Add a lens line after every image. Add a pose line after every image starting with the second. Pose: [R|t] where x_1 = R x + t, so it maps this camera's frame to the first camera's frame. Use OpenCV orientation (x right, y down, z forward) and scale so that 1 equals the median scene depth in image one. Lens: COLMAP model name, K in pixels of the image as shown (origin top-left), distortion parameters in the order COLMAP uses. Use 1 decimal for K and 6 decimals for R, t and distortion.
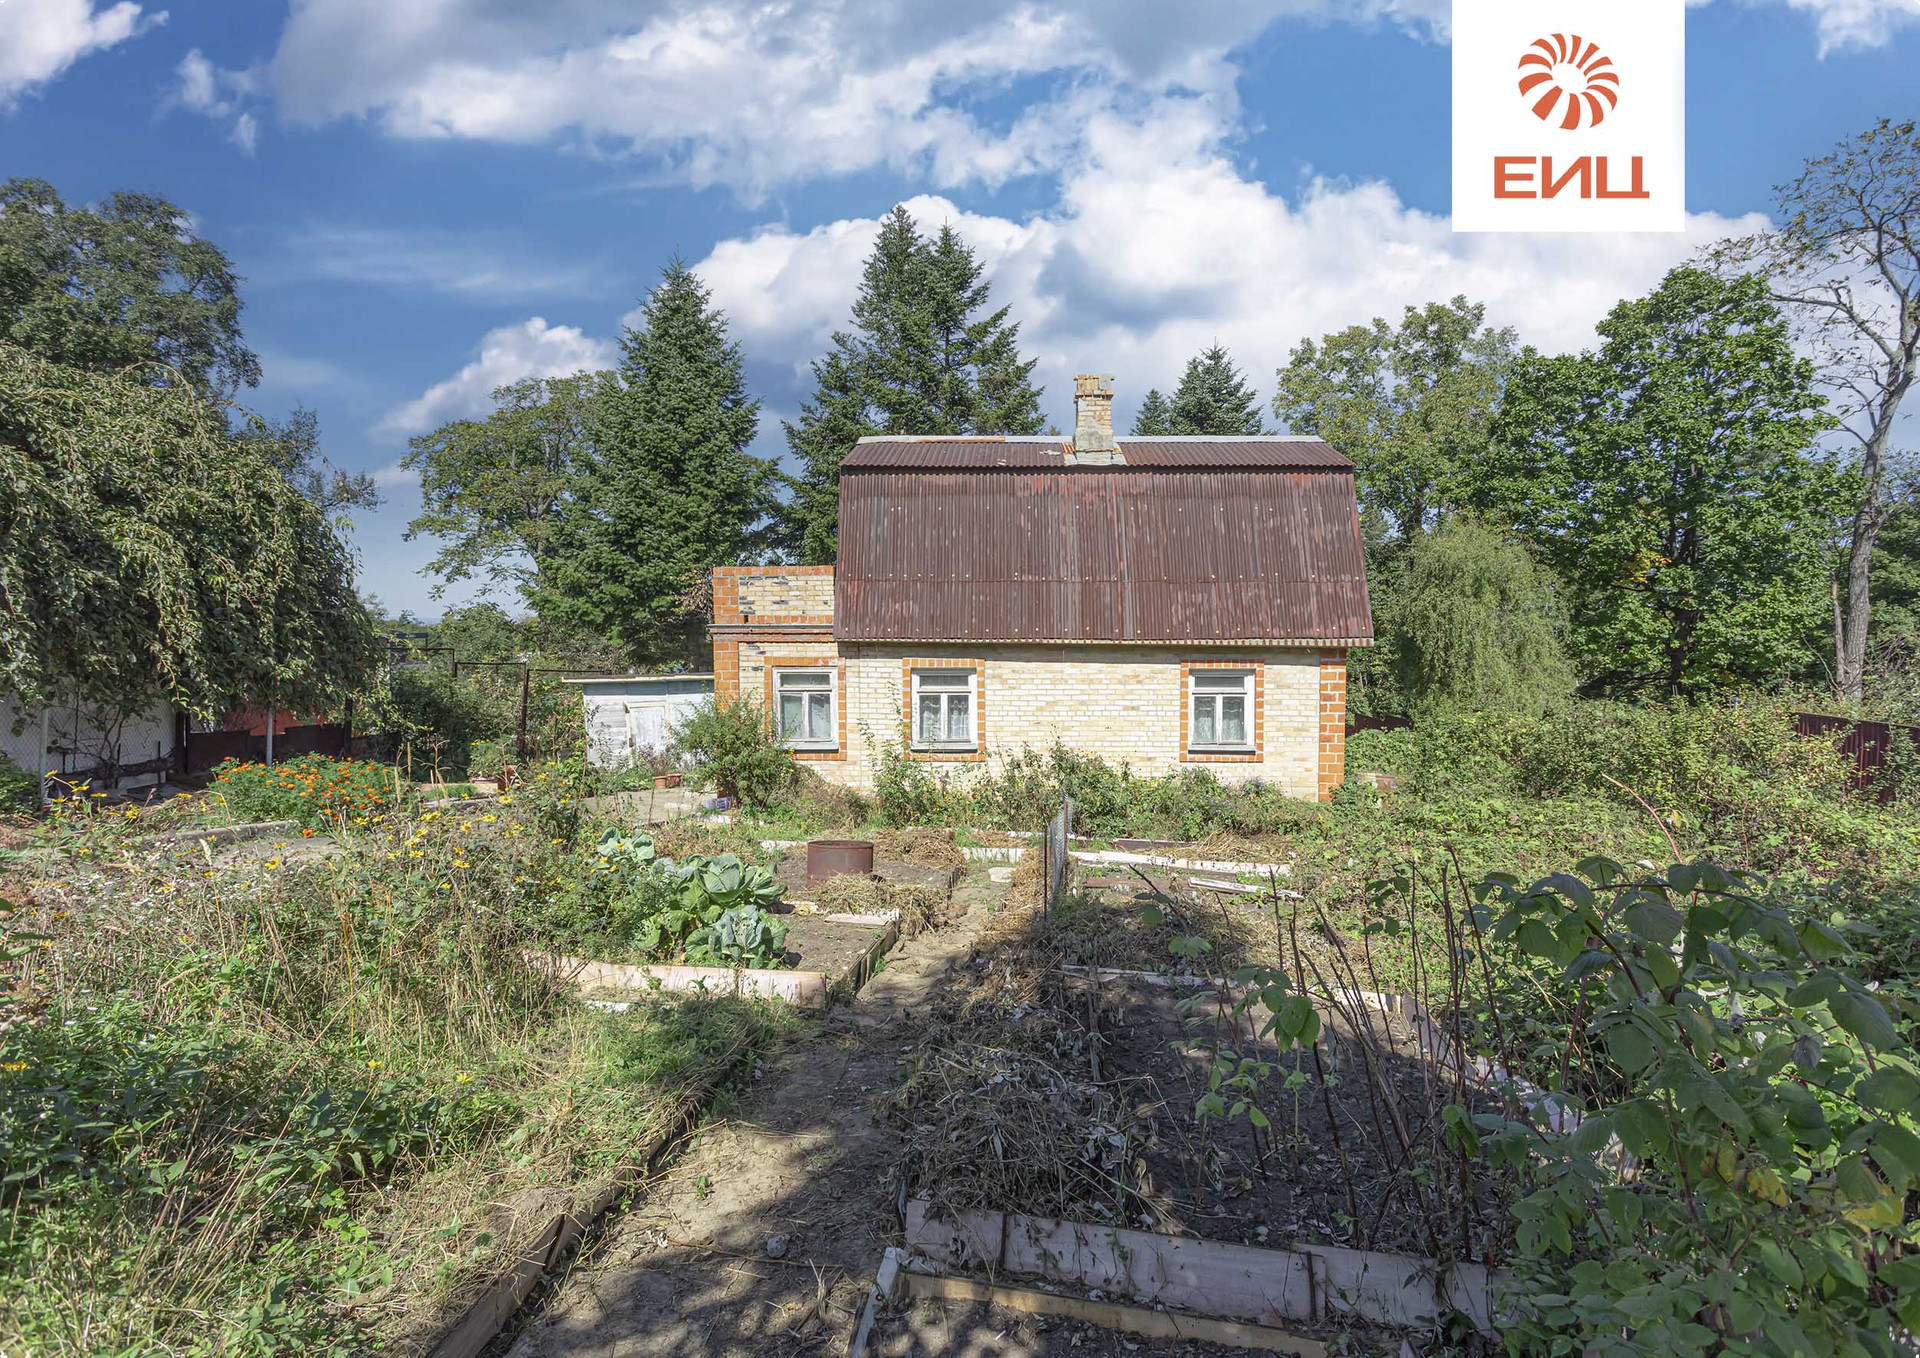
lens RADIAL K [[946.4, 0, 995.7], [0, 946.4, 681.1], [0, 0, 1]] dist [0.005668, 0.002176]
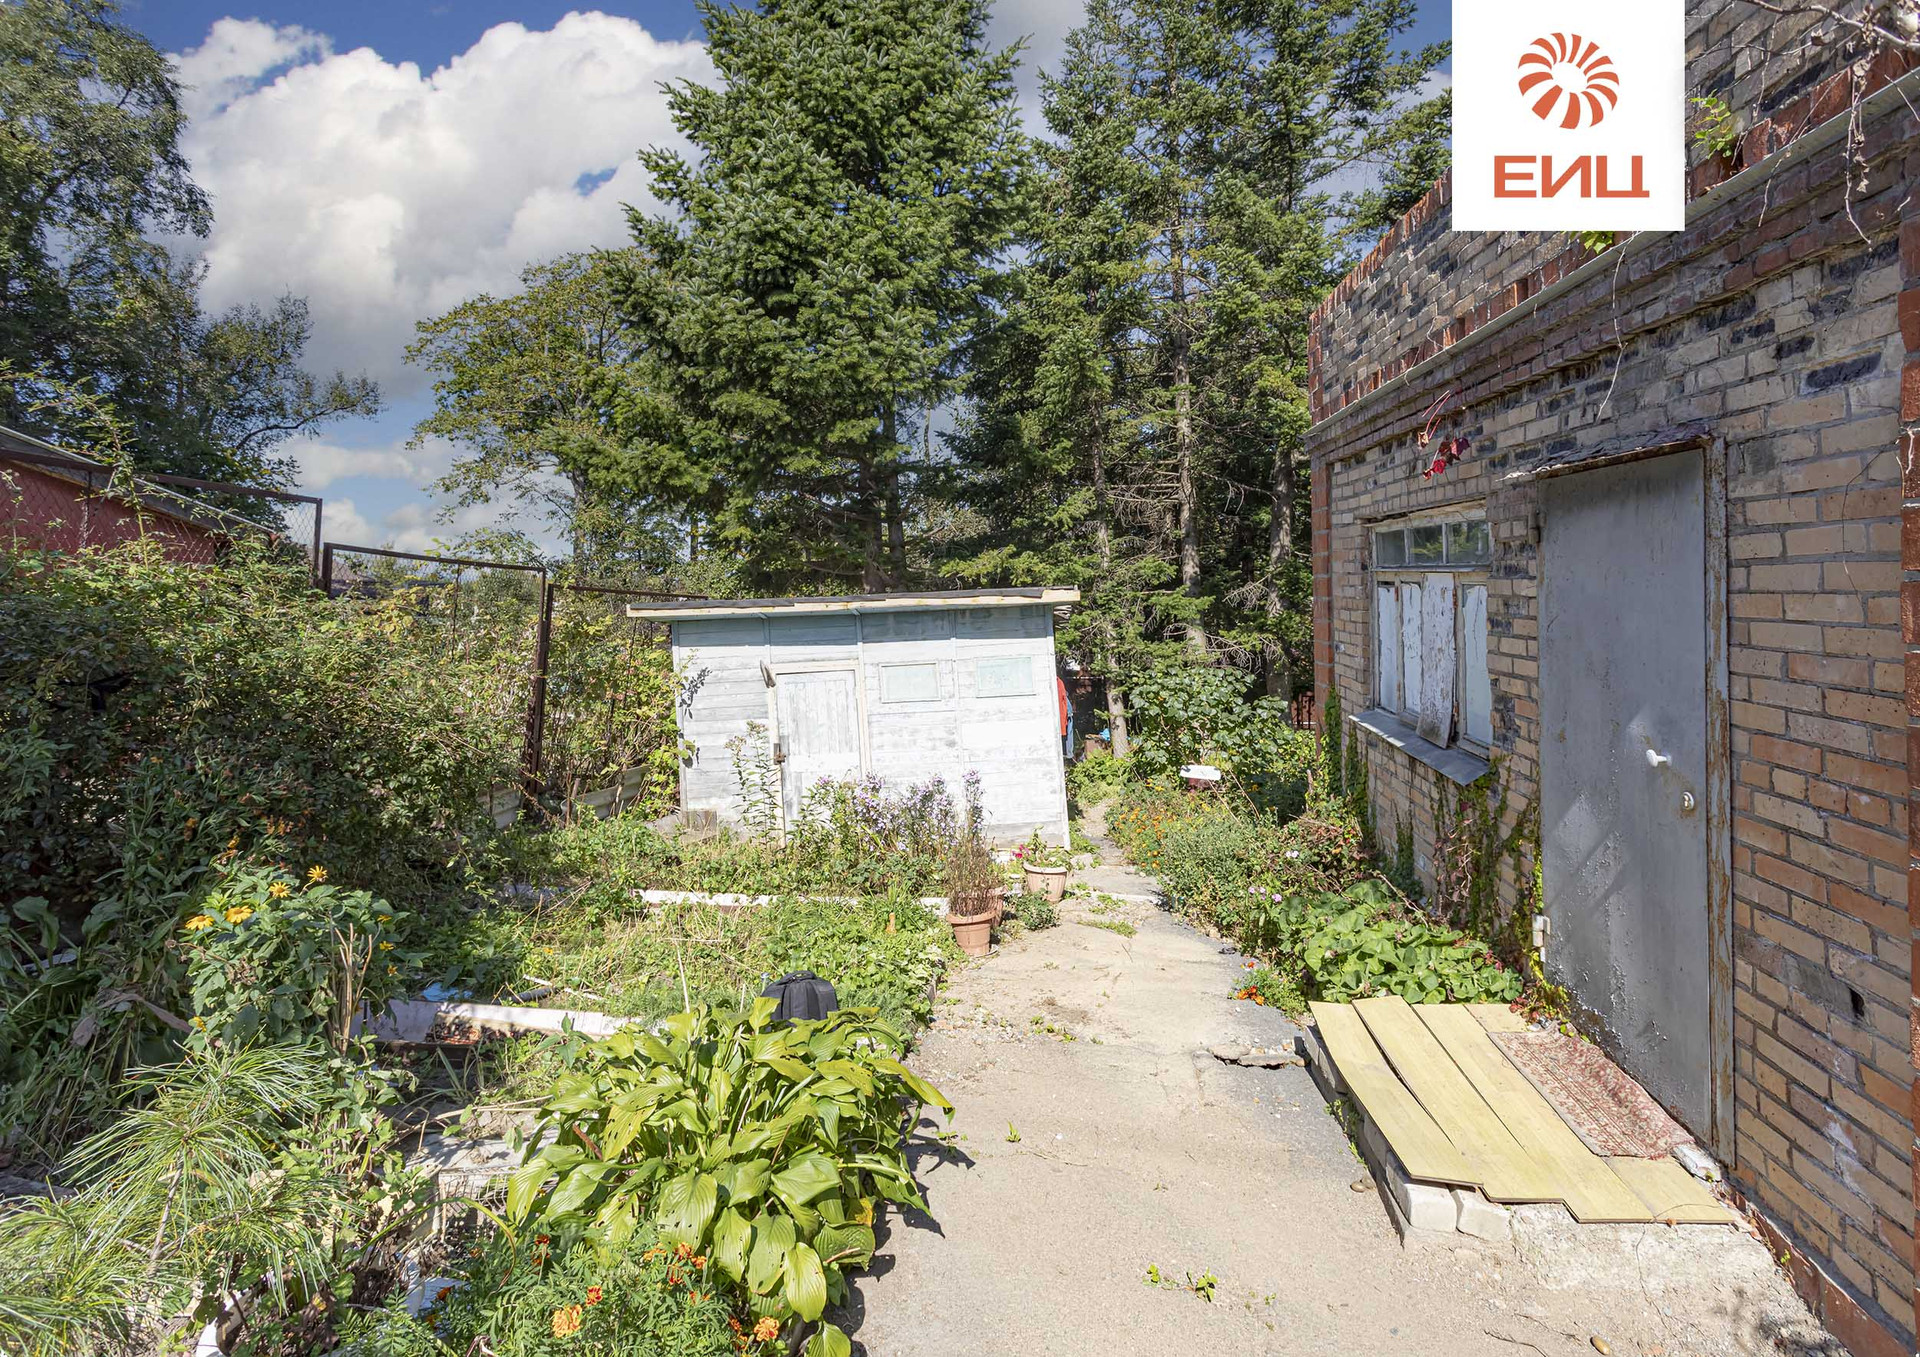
lens RADIAL K [[971.5, 0, 958.9], [0, 971.5, 568.9], [0, 0, 1]] dist [0.026955, 0.000574]
pose [[0.997156, -0.015305, -0.073796, -0.417298], [0.010143, 0.997508, -0.069819, 0.018371], [0.074681, 0.068872, 0.994826, 0.864016]]
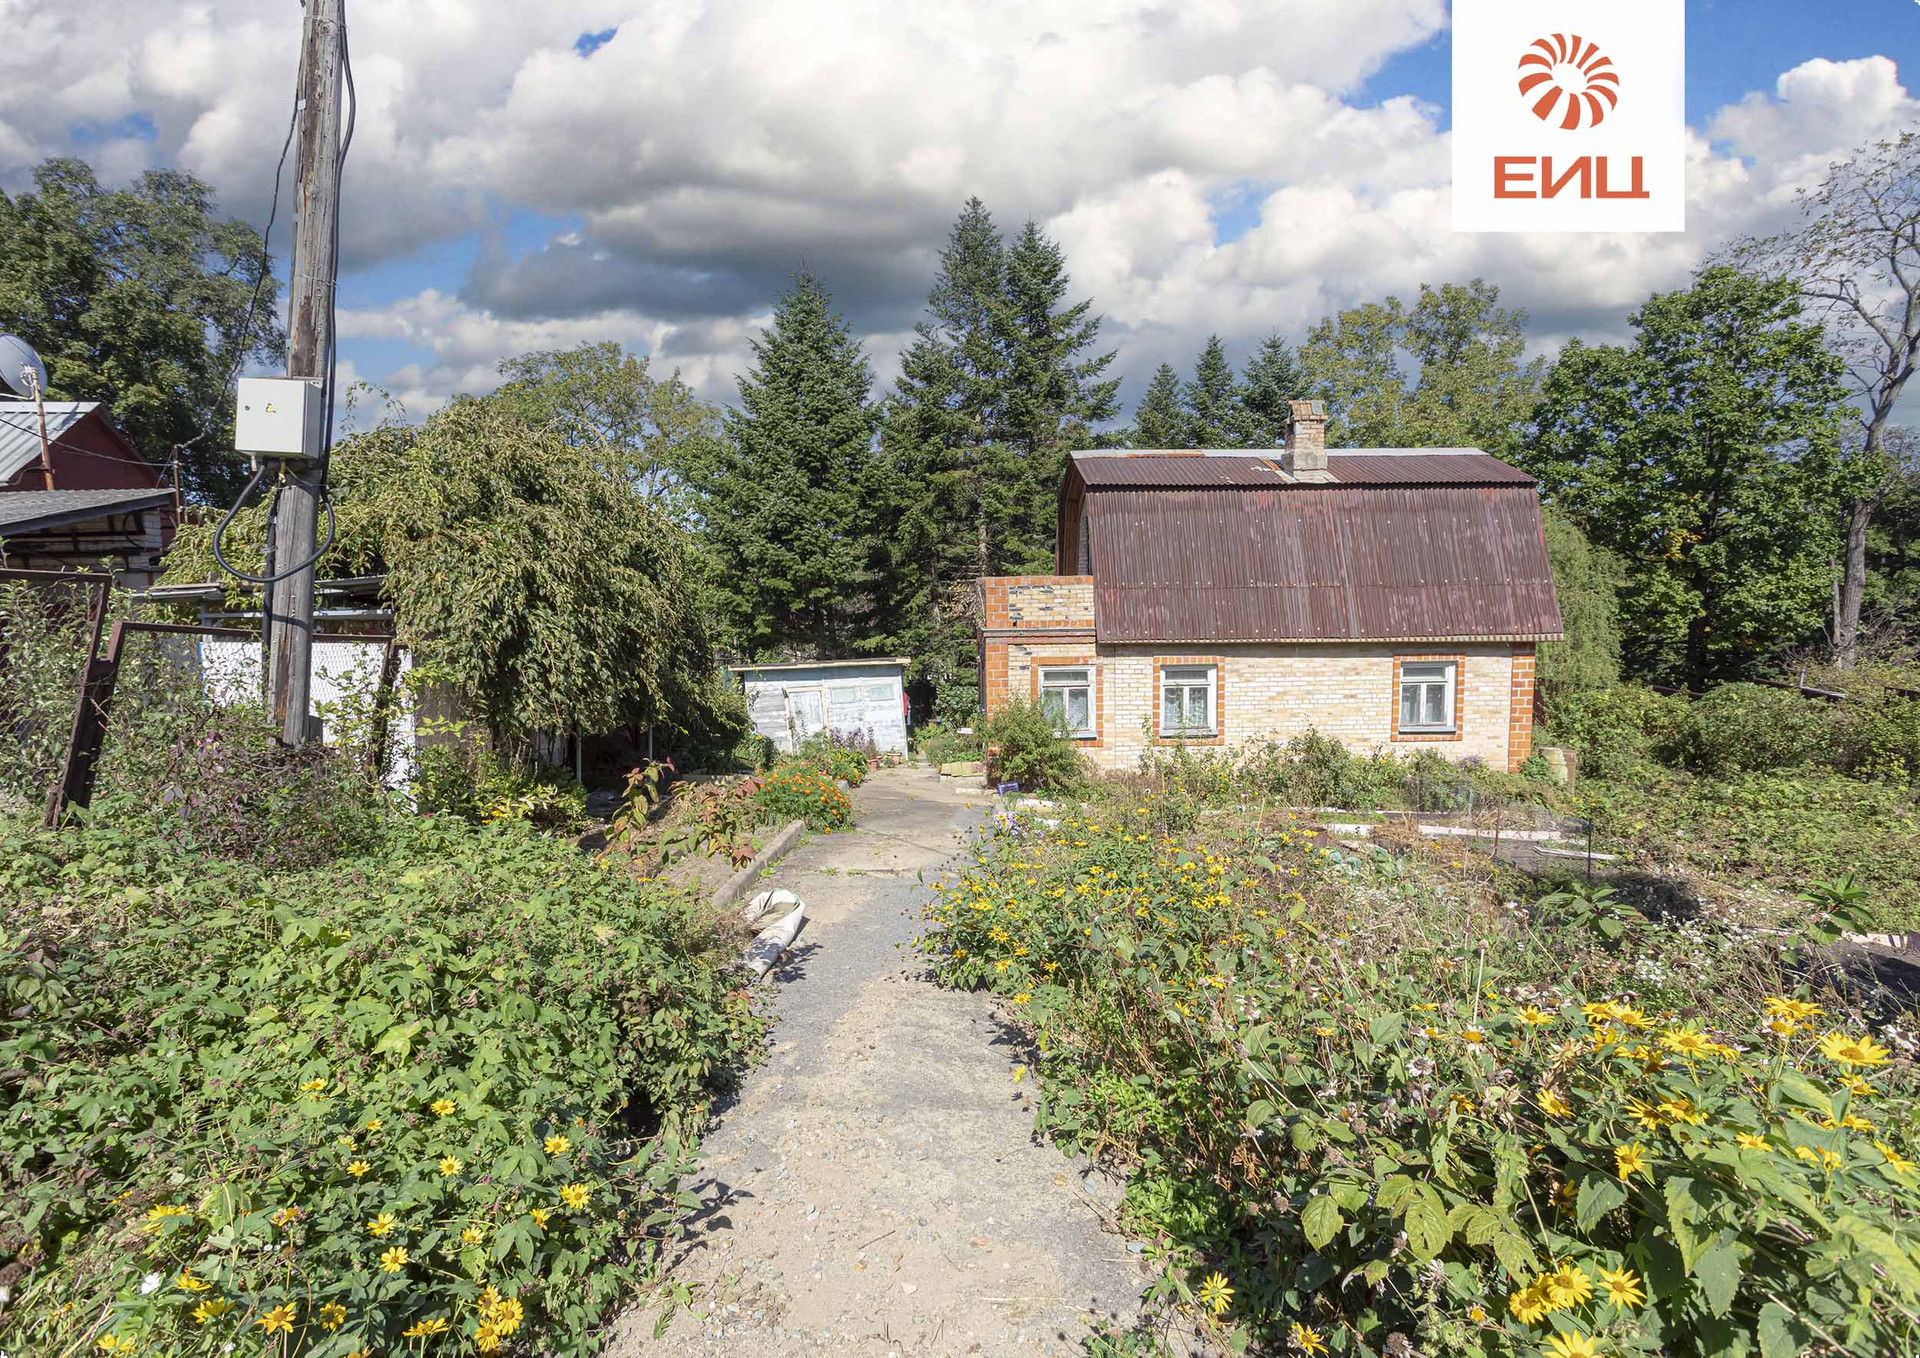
lens RADIAL K [[951.4, 0, 955.6], [0, 951.4, 678.5], [0, 0, 1]] dist [0.005038, 0.001050]
pose [[0.998843, -0.018070, 0.044564, -0.381461], [0.016036, 0.998832, 0.045584, -0.052768], [-0.045335, -0.044816, 0.997966, -0.132718]]
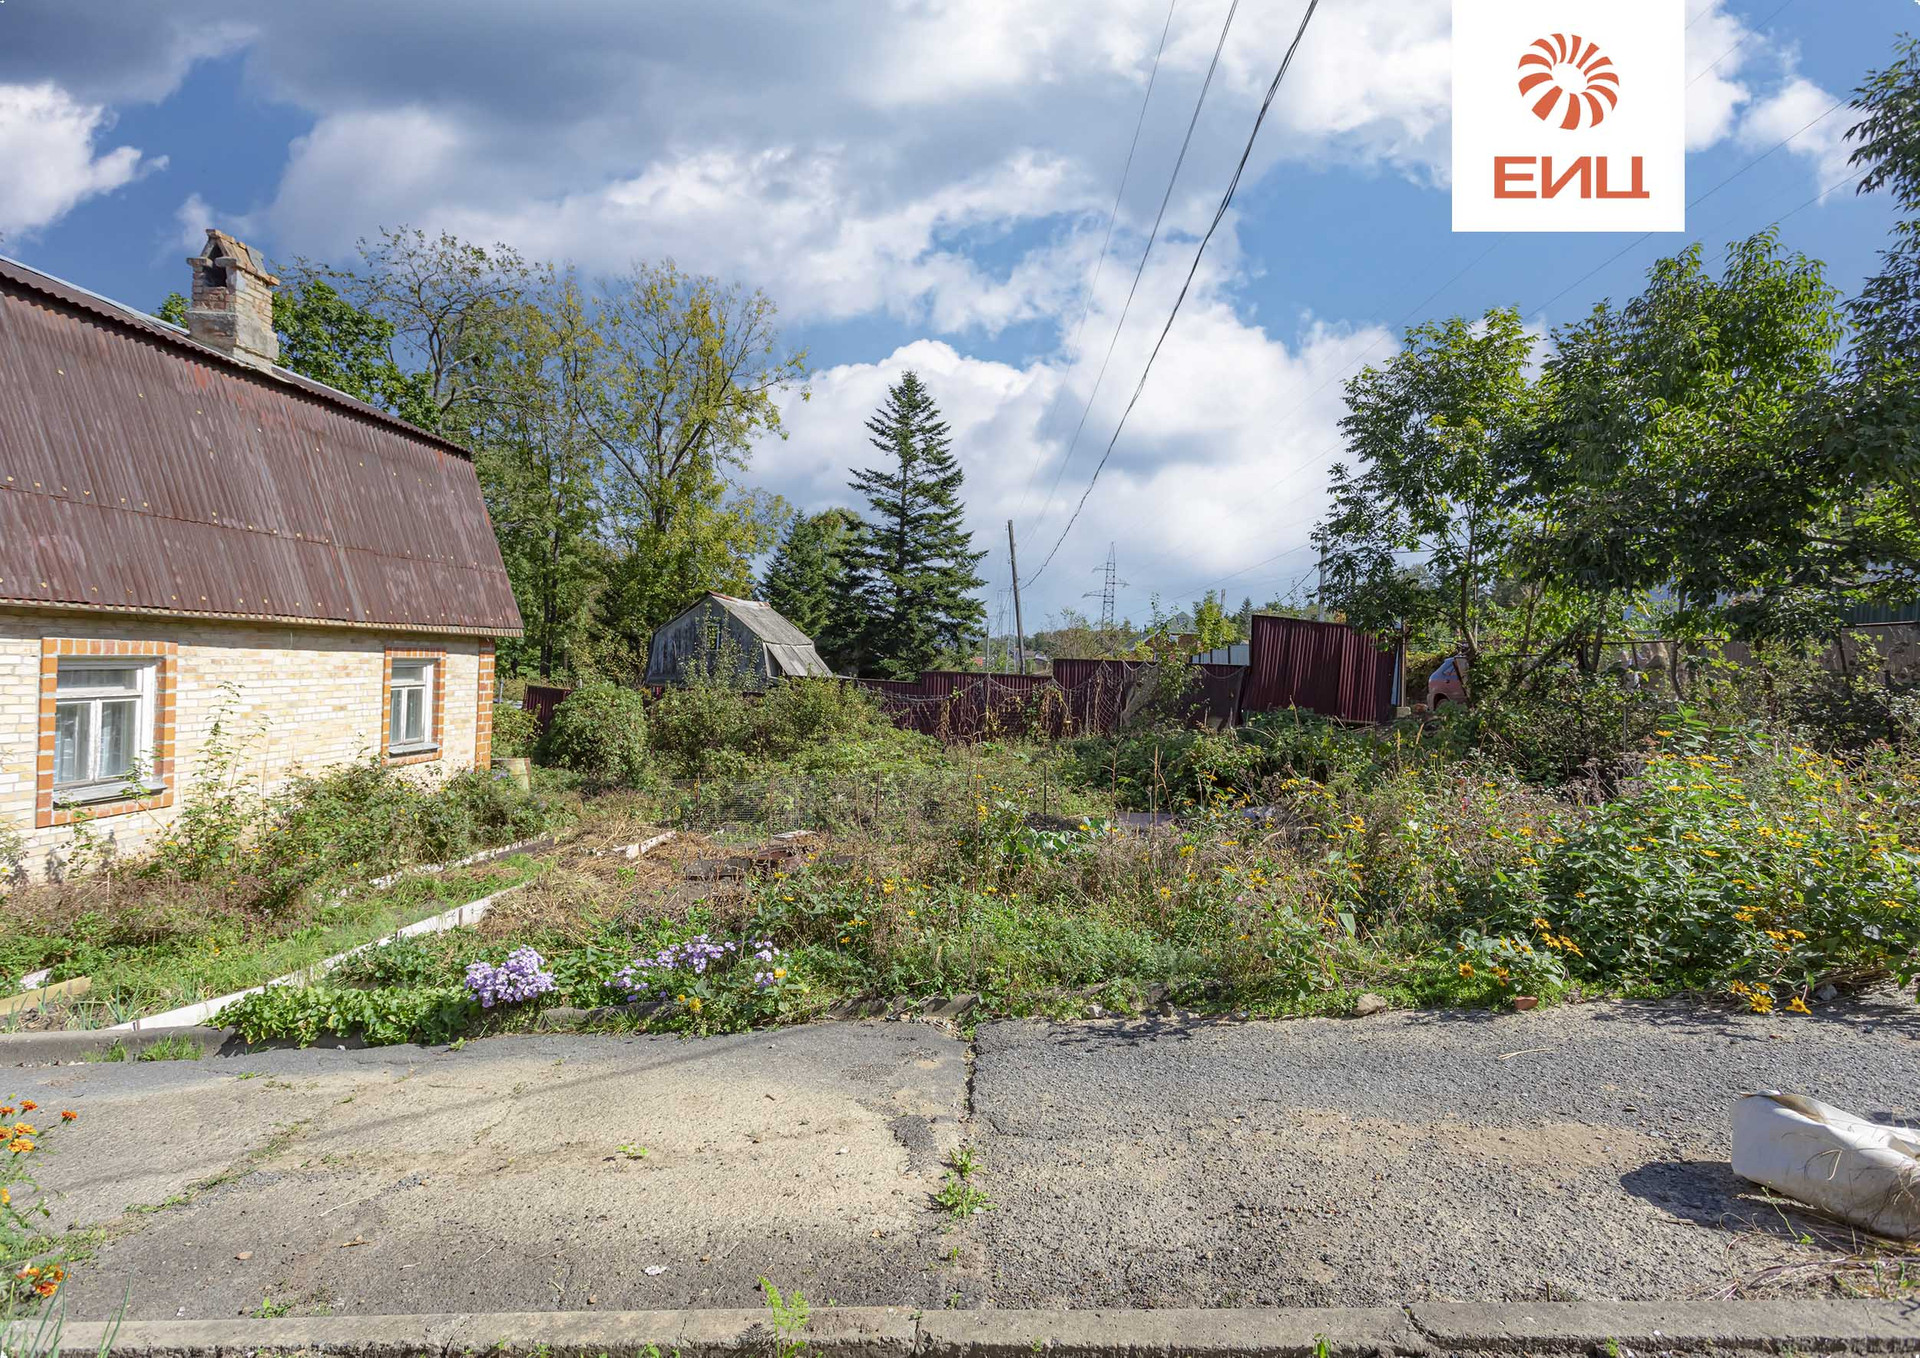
lens RADIAL K [[951.4, 0, 955.6], [0, 951.4, 678.5], [0, 0, 1]] dist [0.005038, 0.001050]
pose [[0.043718, -0.020317, 0.998837, -0.610230], [0.005609, 0.999782, 0.020091, -0.008841], [-0.999028, 0.004725, 0.043822, 0.448175]]
